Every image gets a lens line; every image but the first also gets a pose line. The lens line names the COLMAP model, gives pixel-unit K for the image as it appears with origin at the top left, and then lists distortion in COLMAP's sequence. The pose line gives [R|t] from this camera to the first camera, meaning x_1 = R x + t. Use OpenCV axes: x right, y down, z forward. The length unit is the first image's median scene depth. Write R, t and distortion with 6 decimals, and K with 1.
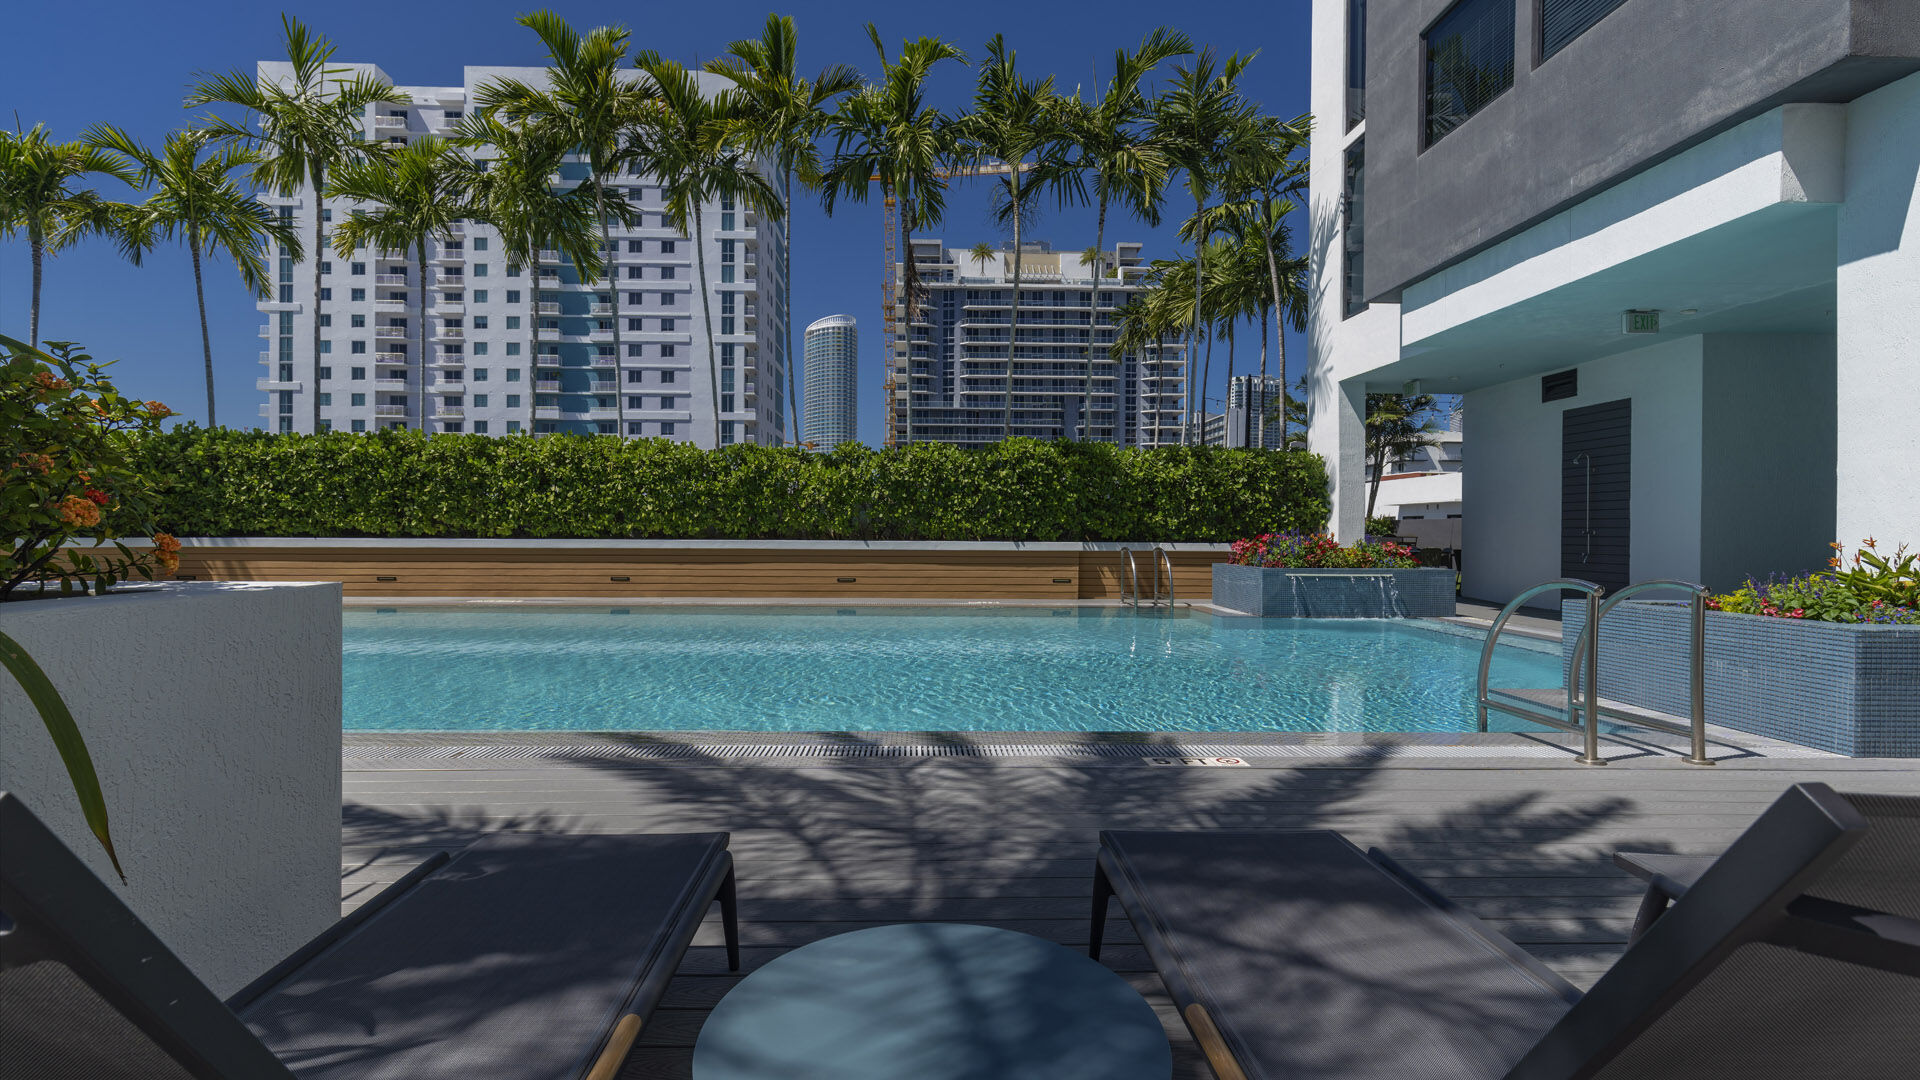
lens RADIAL K [[872.4, 0, 971.5], [0, 872.4, 546.2], [0, 0, 1]] dist [0.003138, 0.000077]
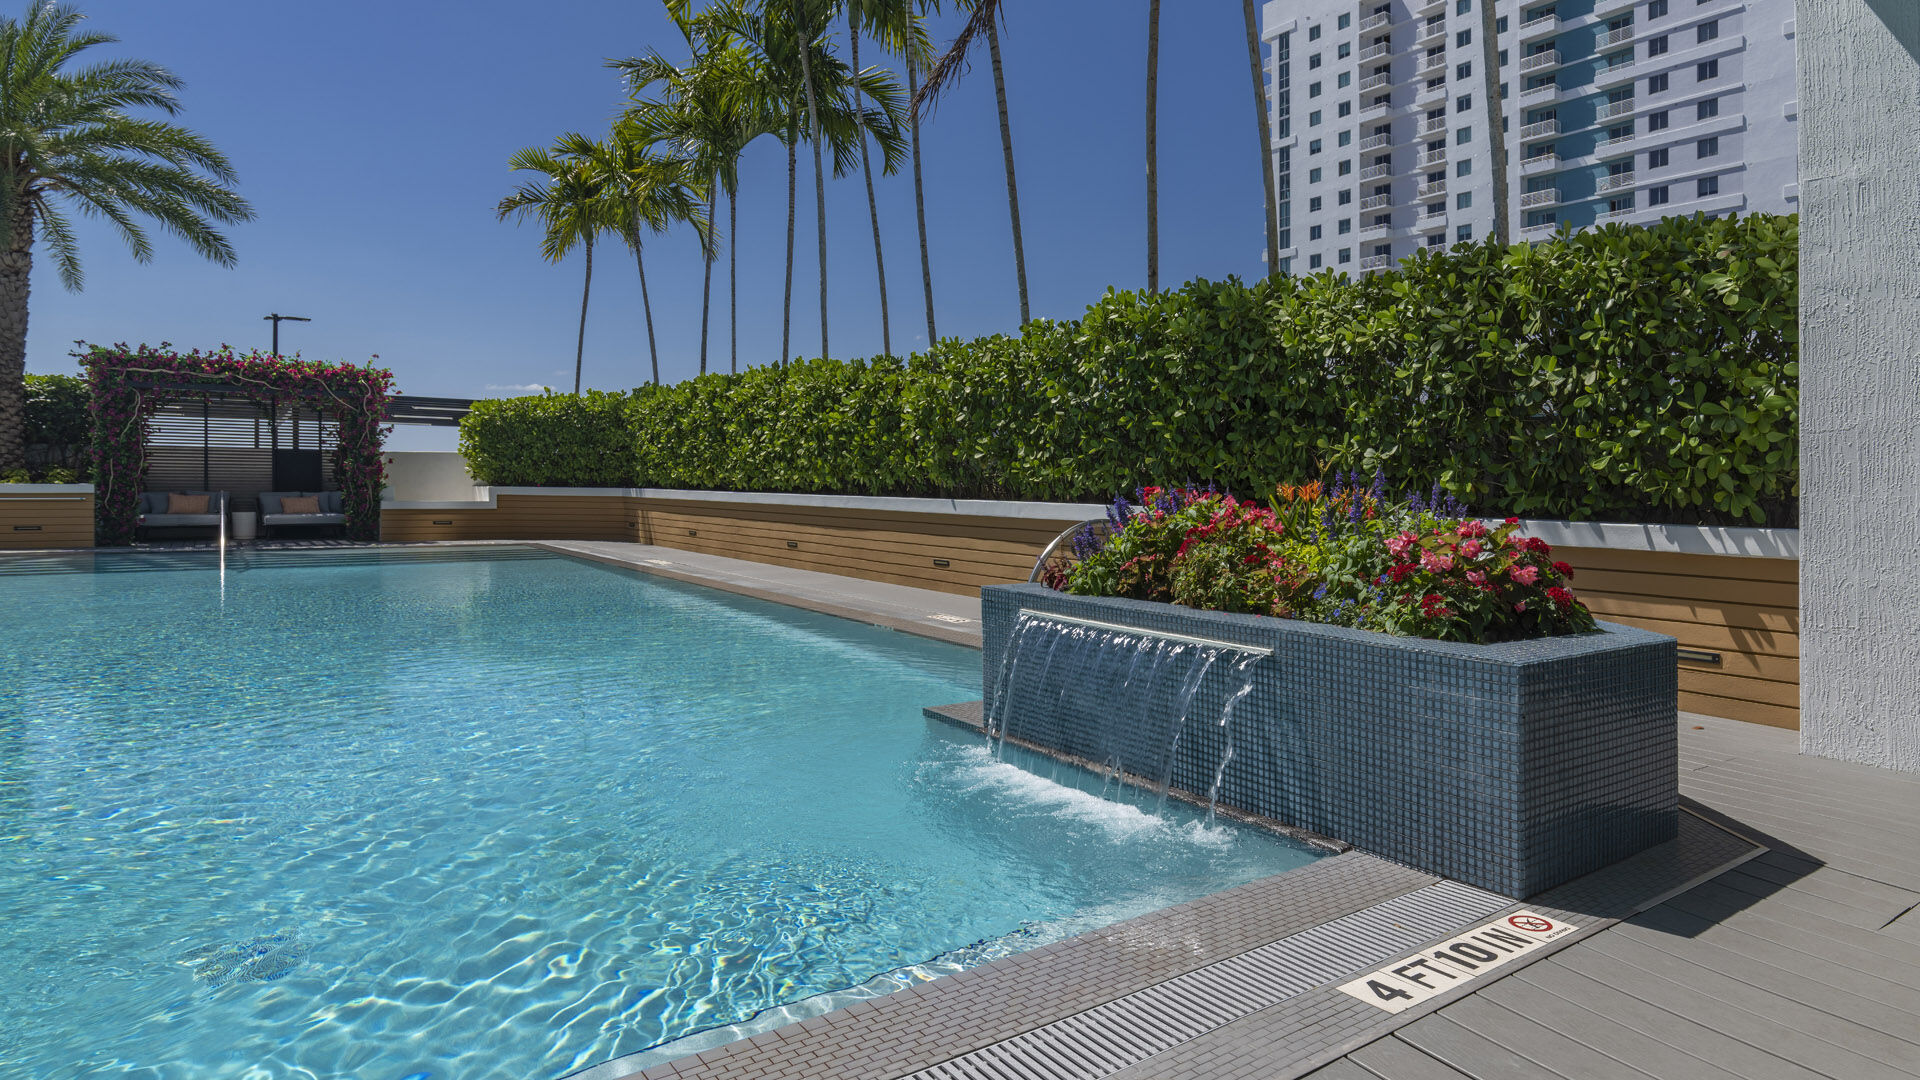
lens RADIAL K [[1032.0, 0, 966.6], [0, 1032.0, 539.1], [0, 0, 1]] dist [-0.019387, 0.000082]
pose [[0.570895, -0.003079, -0.821017, -0.001153], [-0.008707, 0.999914, -0.009804, 0.175602], [0.820977, 0.012746, 0.570819, 0.001440]]
